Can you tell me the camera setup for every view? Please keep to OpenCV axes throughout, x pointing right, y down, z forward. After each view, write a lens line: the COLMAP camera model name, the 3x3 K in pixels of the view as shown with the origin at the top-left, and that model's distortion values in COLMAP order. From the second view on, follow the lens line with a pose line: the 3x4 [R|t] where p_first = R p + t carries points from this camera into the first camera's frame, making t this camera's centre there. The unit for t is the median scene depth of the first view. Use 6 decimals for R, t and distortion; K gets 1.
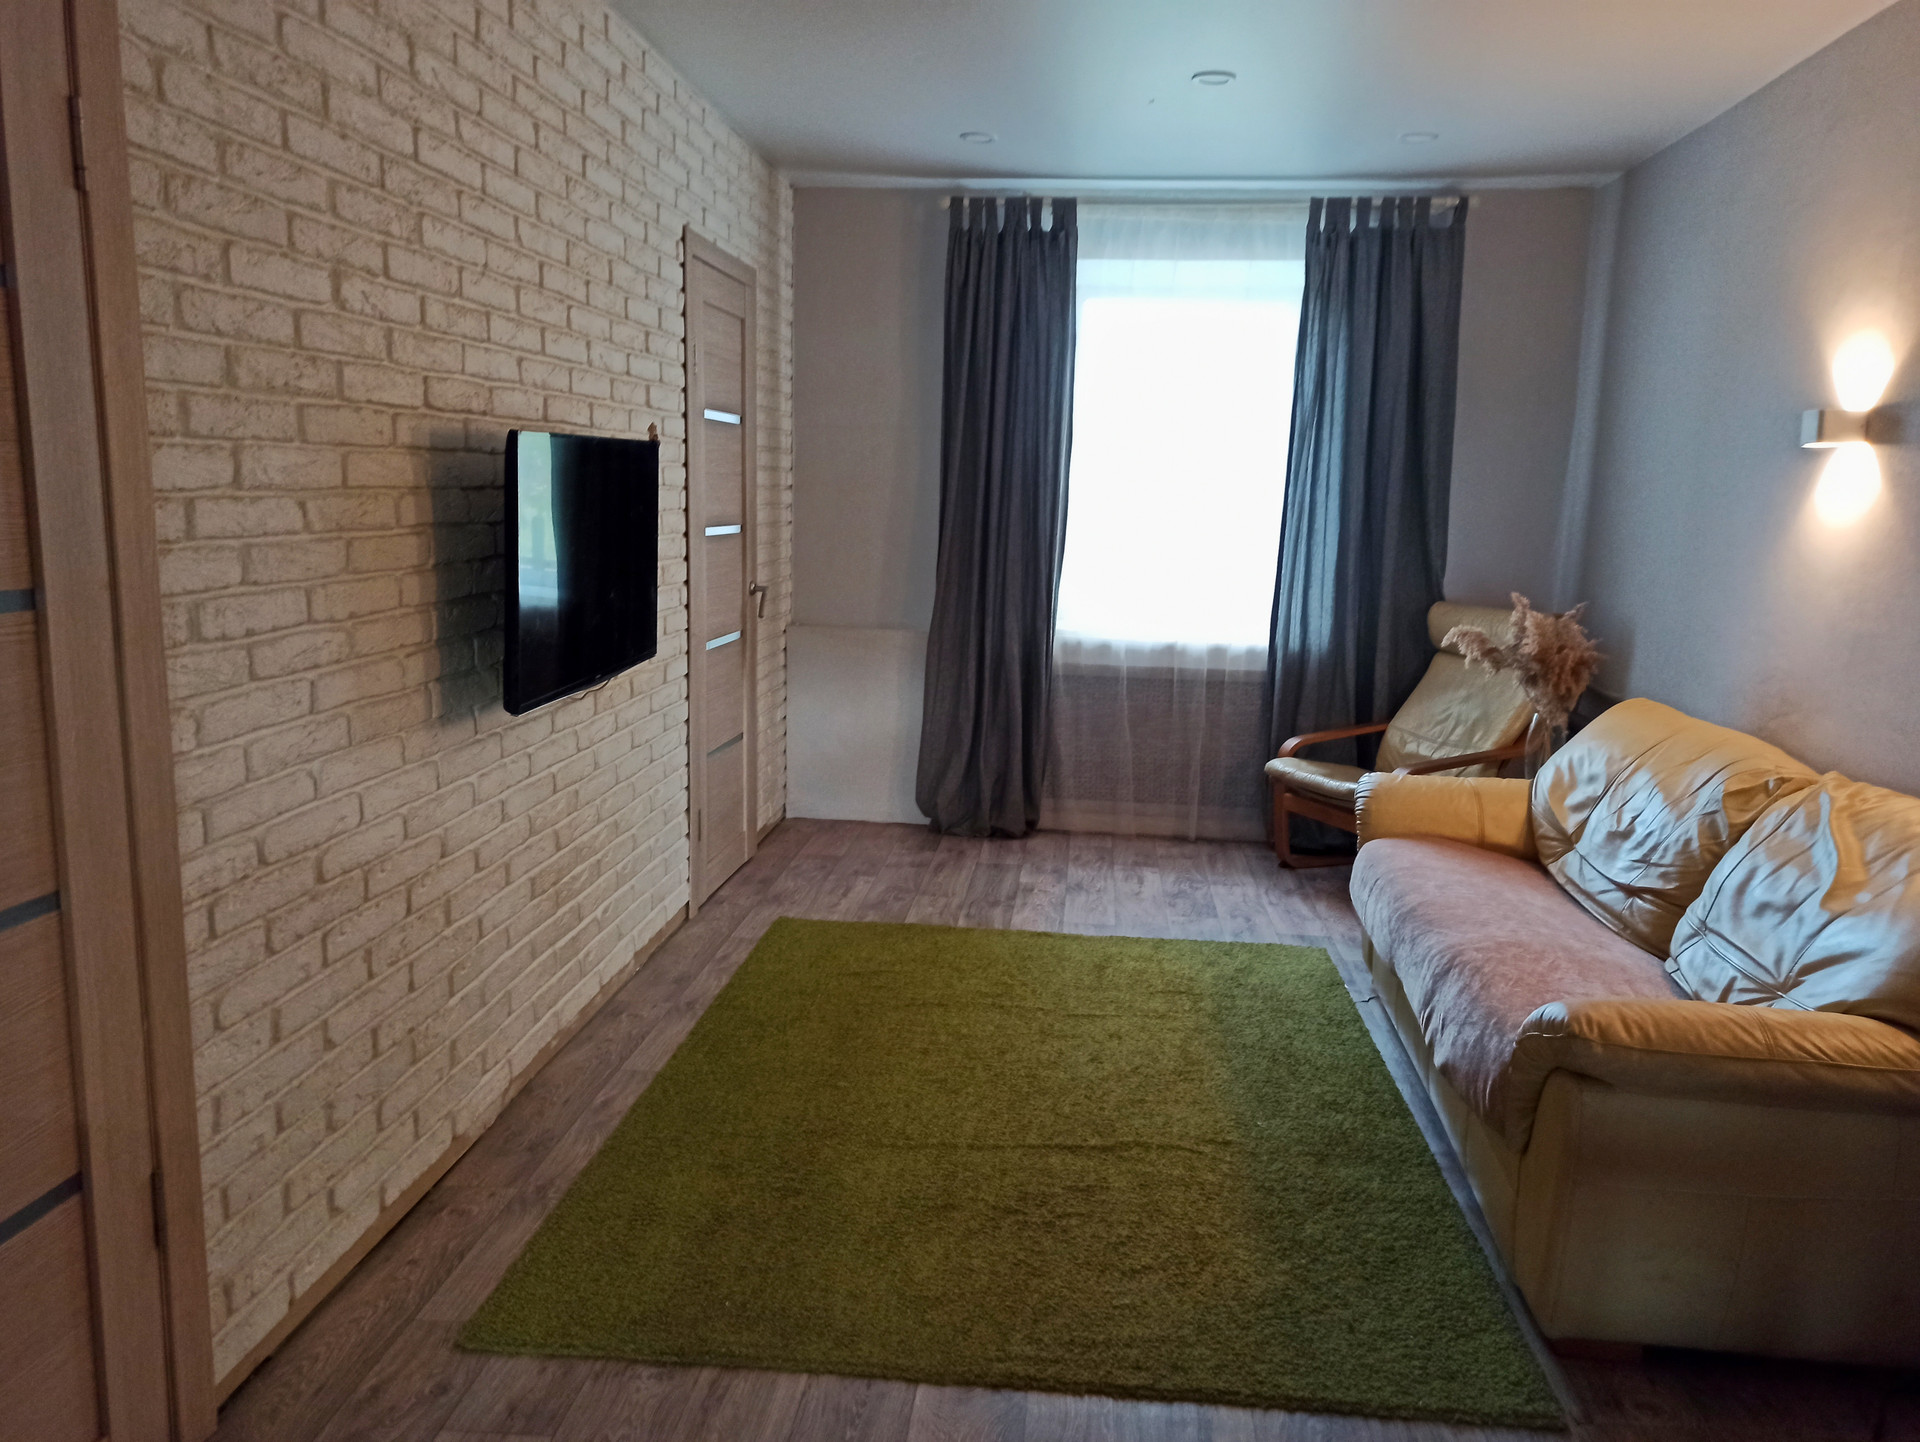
lens RADIAL K [[1394.6, 0, 960.0], [0, 1394.6, 721.0], [0, 0, 1]] dist [0.069242, -0.083549]
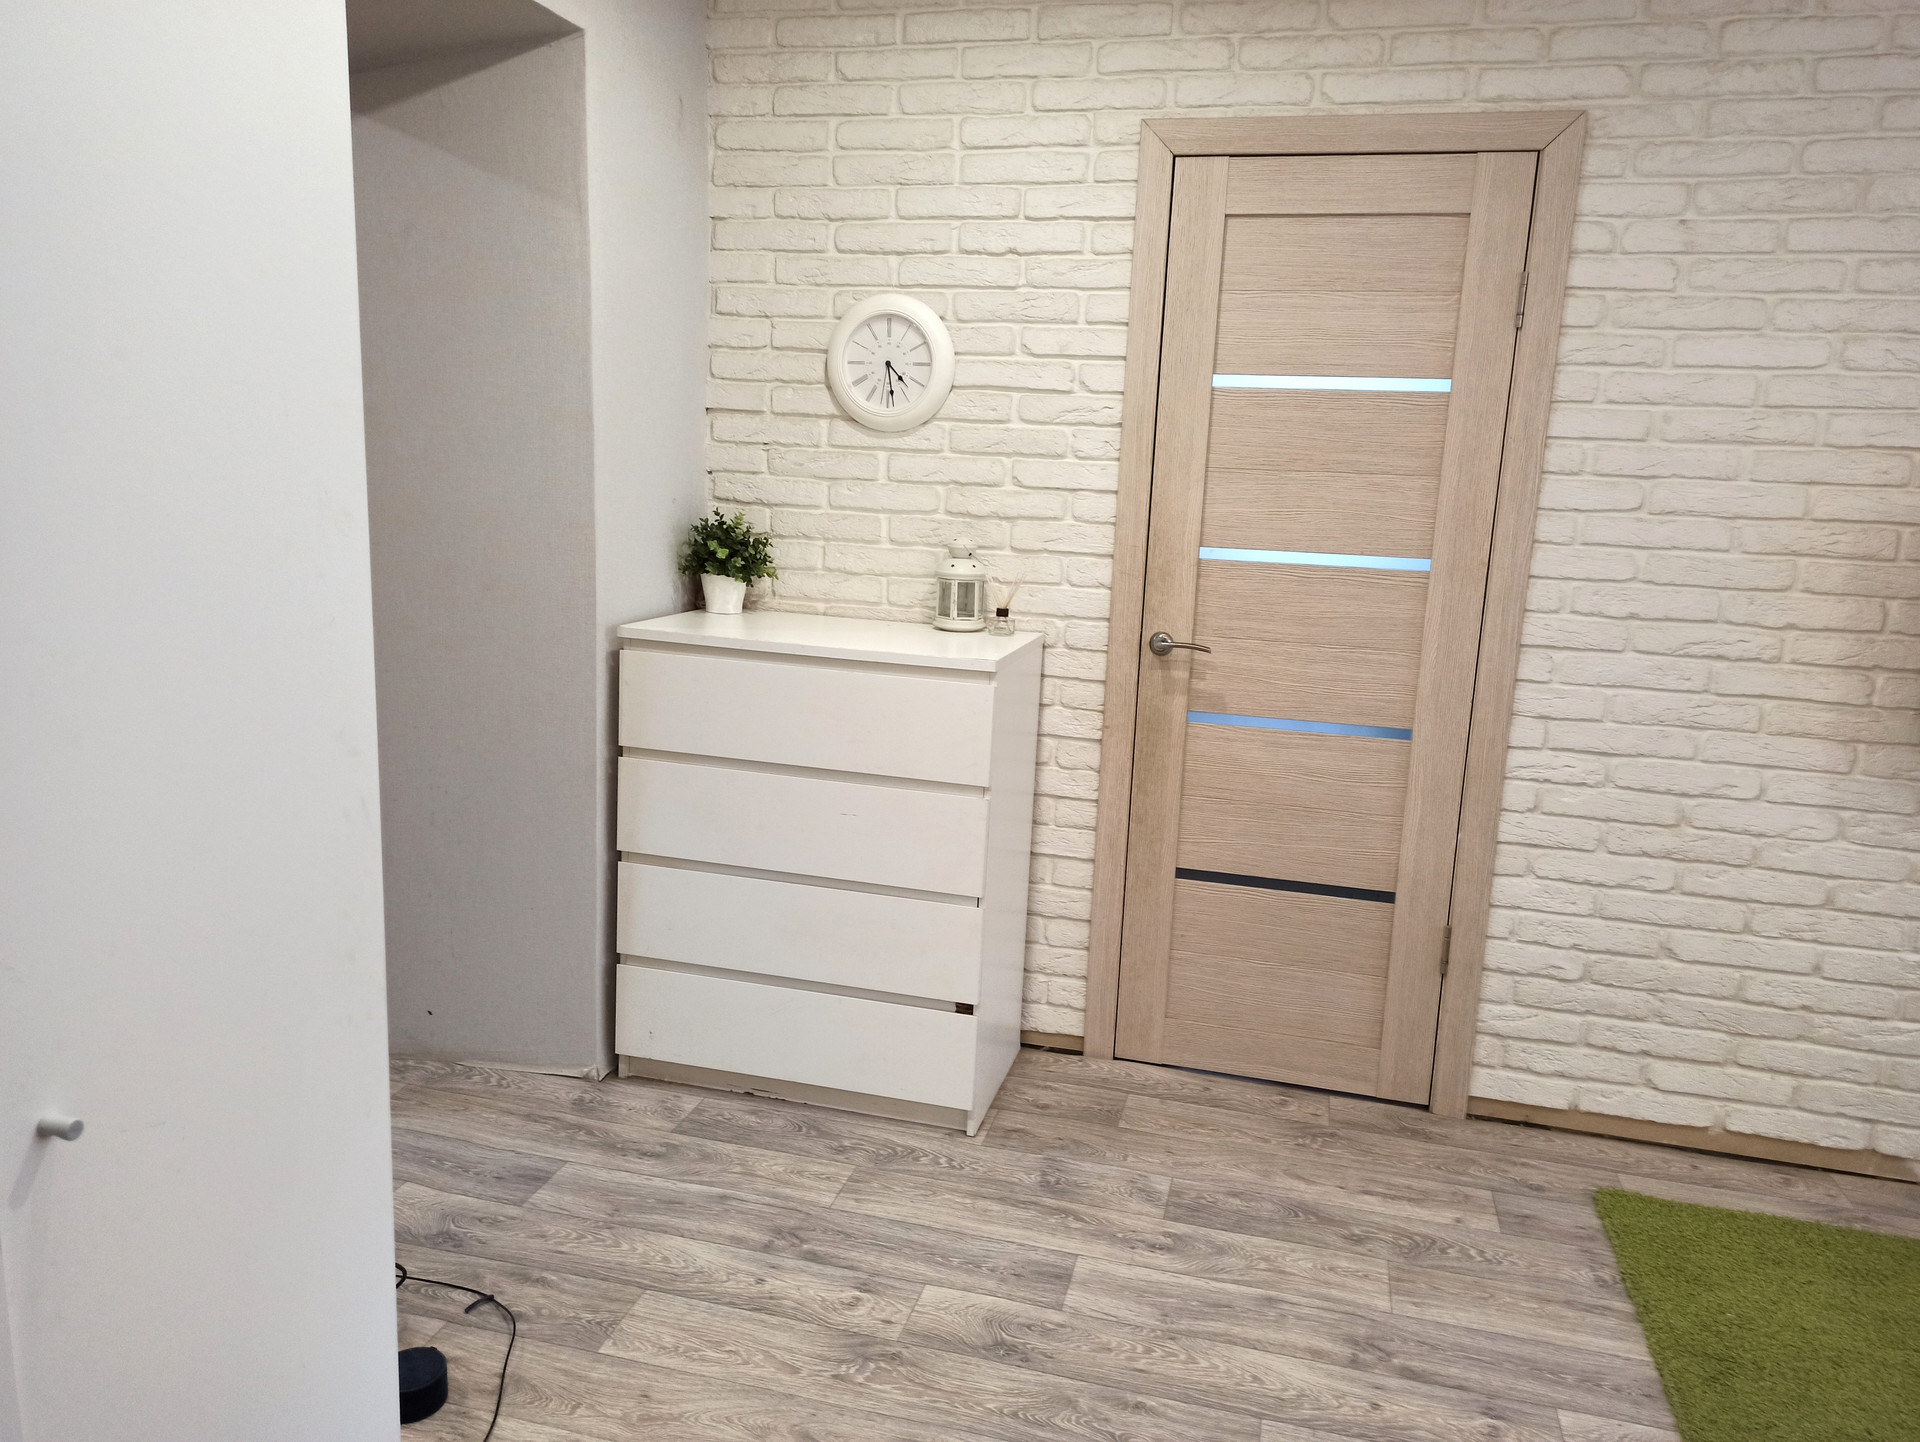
lens RADIAL K [[1394.6, 0, 960.0], [0, 1394.6, 721.0], [0, 0, 1]] dist [0.069242, -0.083549]
pose [[-0.146002, 0.155351, -0.977010, 0.949584], [-0.208131, 0.960666, 0.183854, -0.079285], [0.967143, 0.230189, -0.107926, 0.528101]]
